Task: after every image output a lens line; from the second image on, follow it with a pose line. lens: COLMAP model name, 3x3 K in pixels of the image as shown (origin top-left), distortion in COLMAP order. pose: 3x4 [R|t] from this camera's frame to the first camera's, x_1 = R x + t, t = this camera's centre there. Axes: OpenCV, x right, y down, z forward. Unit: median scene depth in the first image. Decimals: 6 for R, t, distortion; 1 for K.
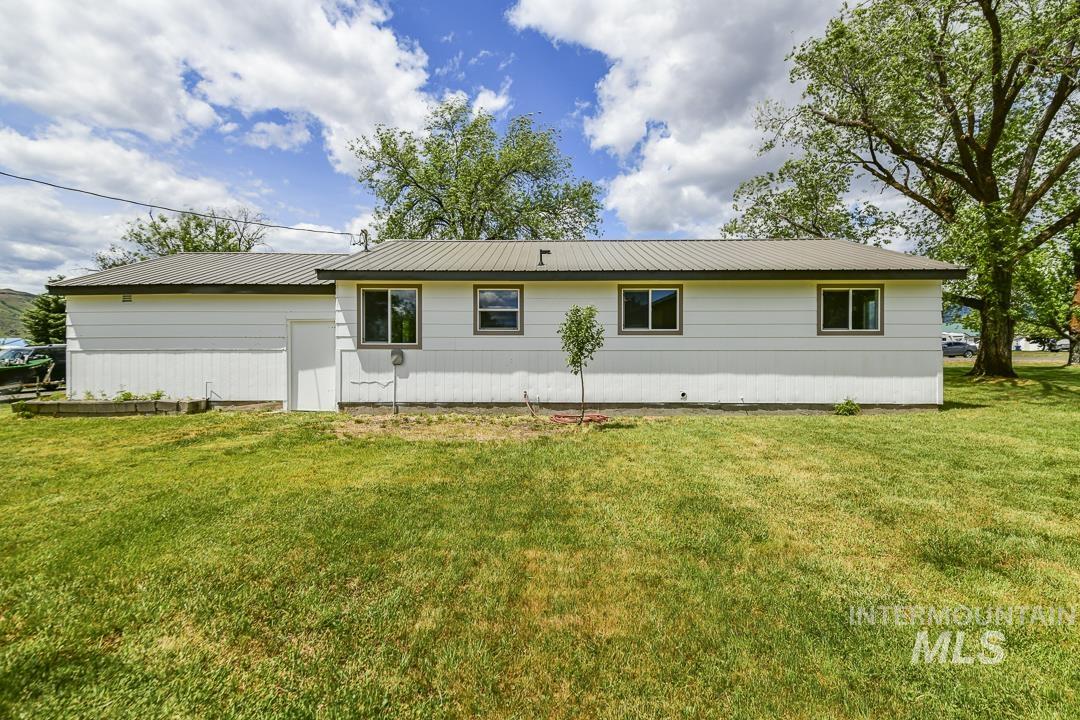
lens RADIAL K [[525.9, 0, 502.6], [0, 525.9, 363.9], [0, 0, 1]] dist [0.002787, -0.000348]
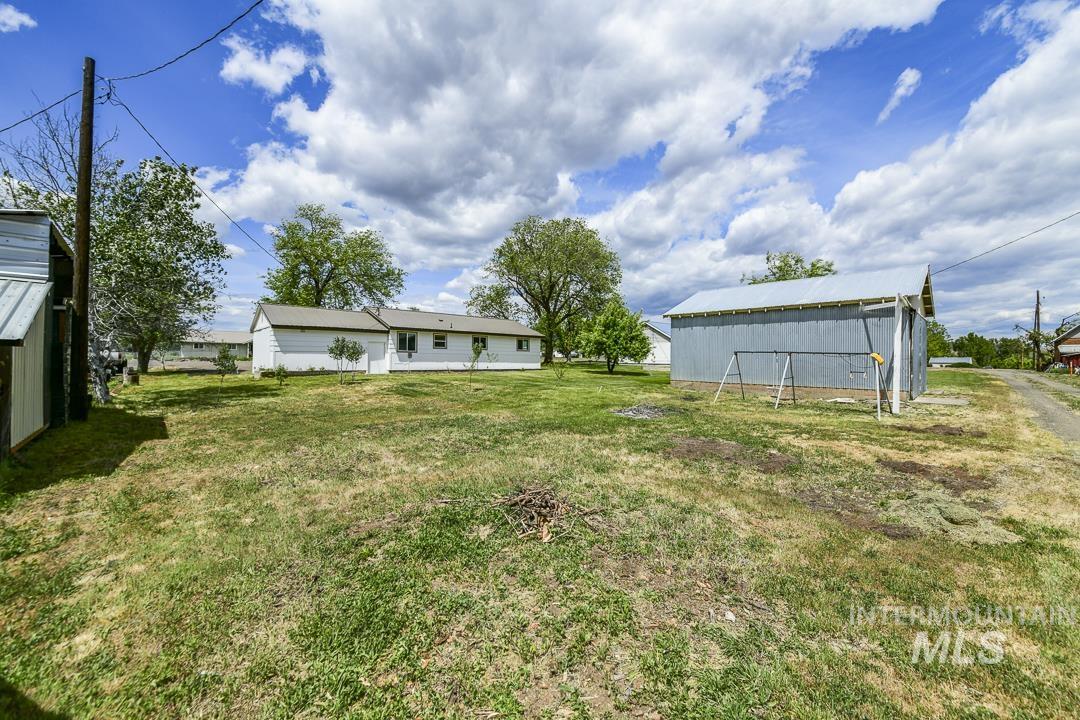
lens RADIAL K [[420.0, 0, 565.6], [0, 420.0, 359.6], [0, 0, 1]] dist [0.000108, 0.000009]
pose [[0.696226, 0.008426, 0.717773, -1.324637], [0.000285, 0.999928, -0.012015, 0.042072], [-0.717823, 0.008570, 0.696173, -1.359503]]
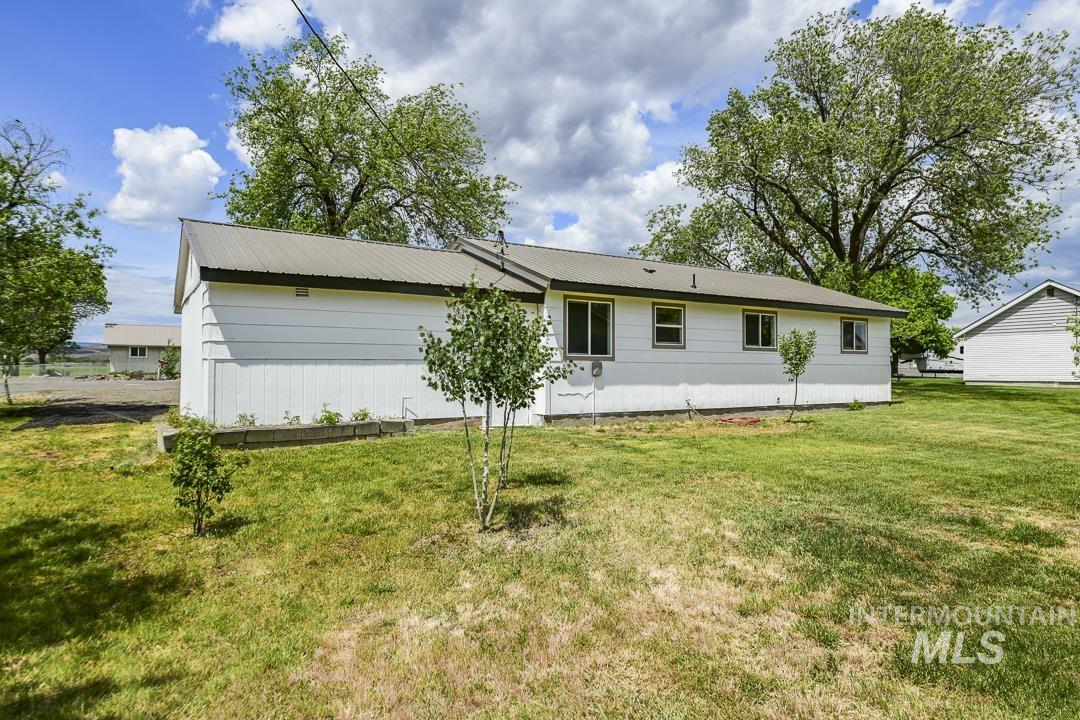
lens RADIAL K [[647.1, 0, 539.5], [0, 647.1, 363.9], [0, 0, 1]] dist [-0.000758, -0.000187]
pose [[0.836299, 0.006199, 0.548239, -0.972870], [0.003688, 0.999850, -0.016931, -0.001260], [-0.548261, 0.016181, 0.836151, 0.017476]]
